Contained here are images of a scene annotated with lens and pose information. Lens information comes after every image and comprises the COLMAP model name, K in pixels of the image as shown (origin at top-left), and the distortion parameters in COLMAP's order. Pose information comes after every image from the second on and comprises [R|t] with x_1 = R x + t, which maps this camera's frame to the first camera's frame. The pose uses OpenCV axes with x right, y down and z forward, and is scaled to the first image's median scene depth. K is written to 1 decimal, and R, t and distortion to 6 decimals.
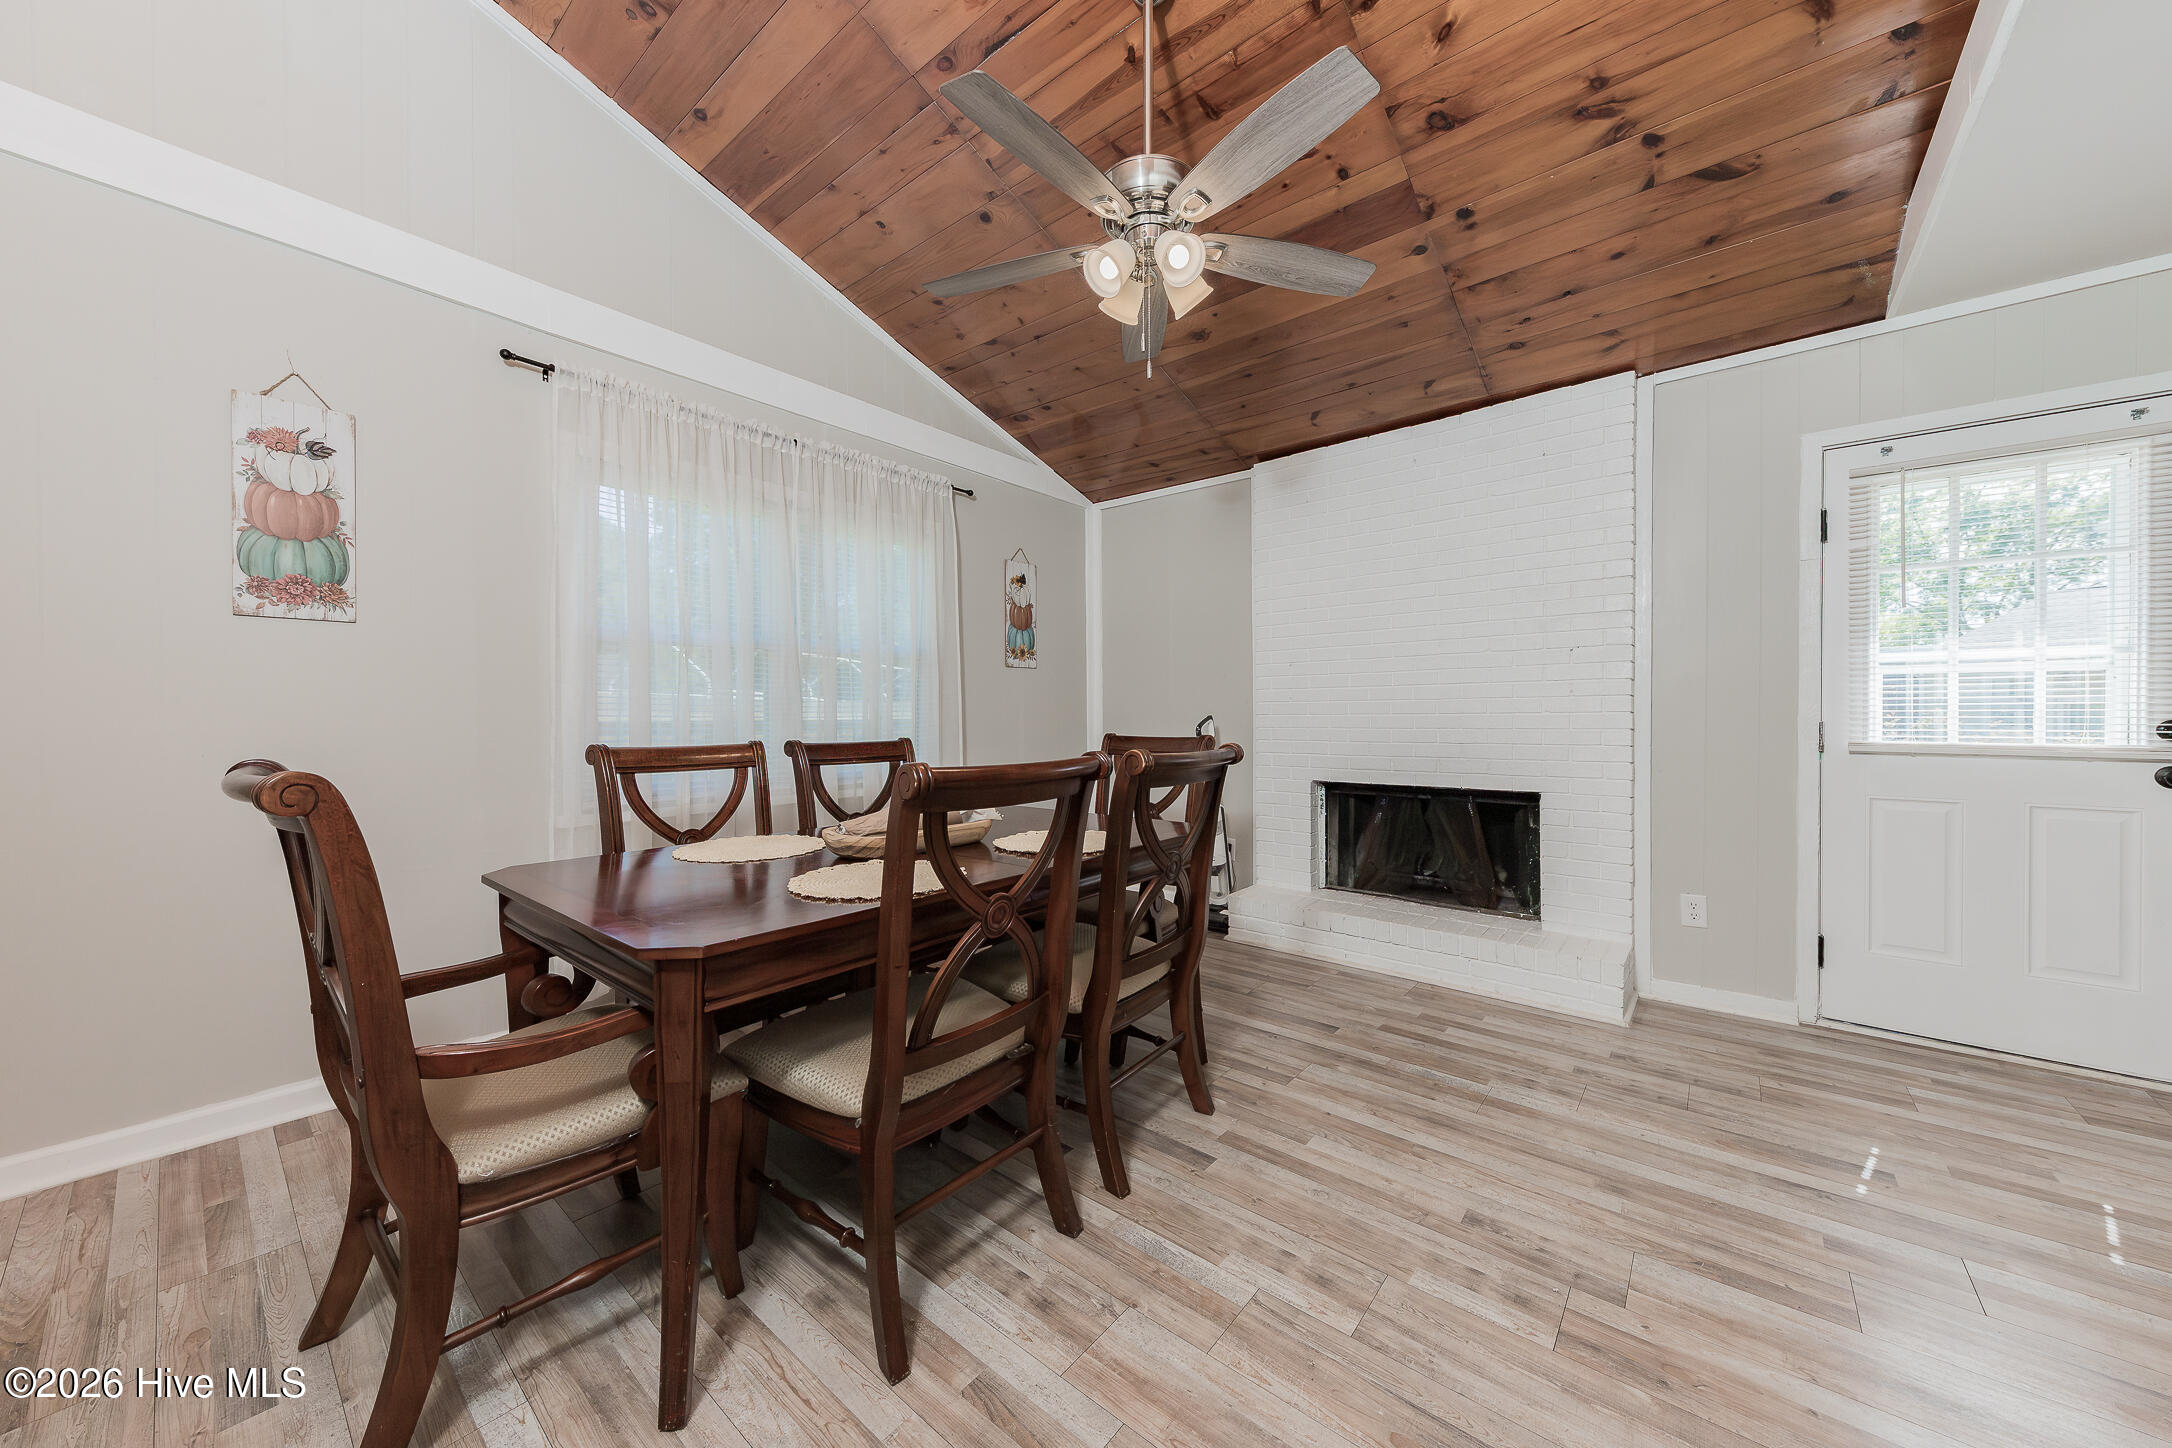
lens RADIAL K [[752.9, 0, 1110.5], [0, 752.9, 729.3], [0, 0, 1]] dist [-0.002268, -0.000145]
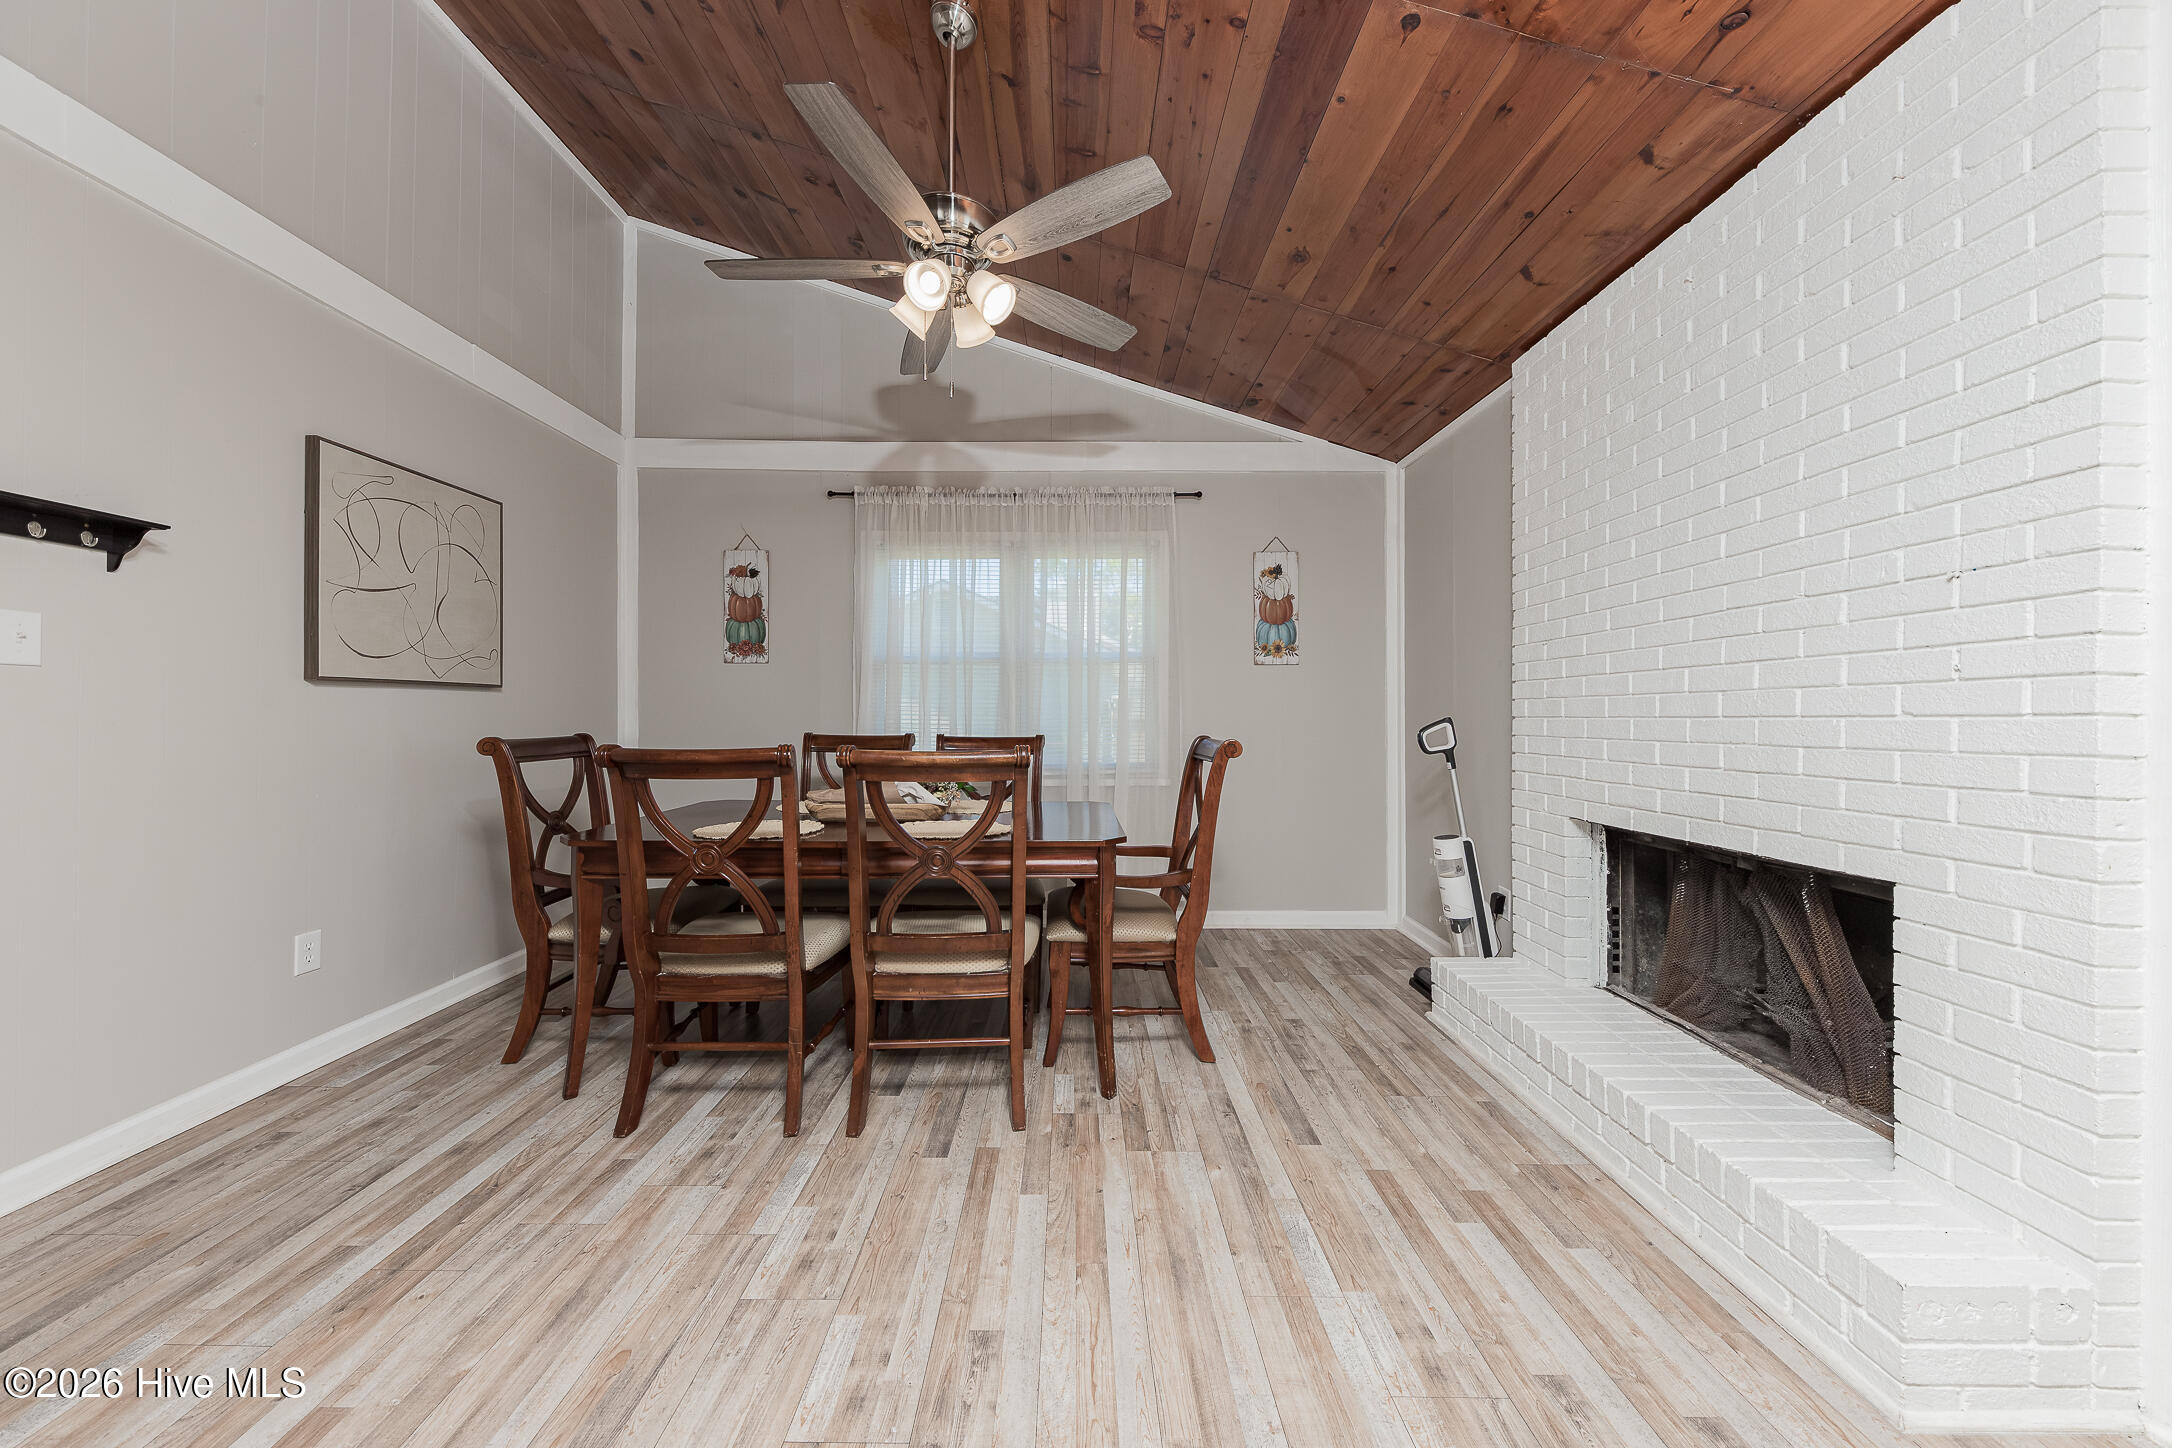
lens RADIAL K [[761.6, 0, 1061.9], [0, 761.6, 718.5], [0, 0, 1]] dist [0.001793, 0.000070]
pose [[0.619135, 0.008548, -0.785238, 0.512084], [-0.019251, 0.999805, -0.004295, -0.007237], [0.785049, 0.017776, 0.619179, 0.236261]]
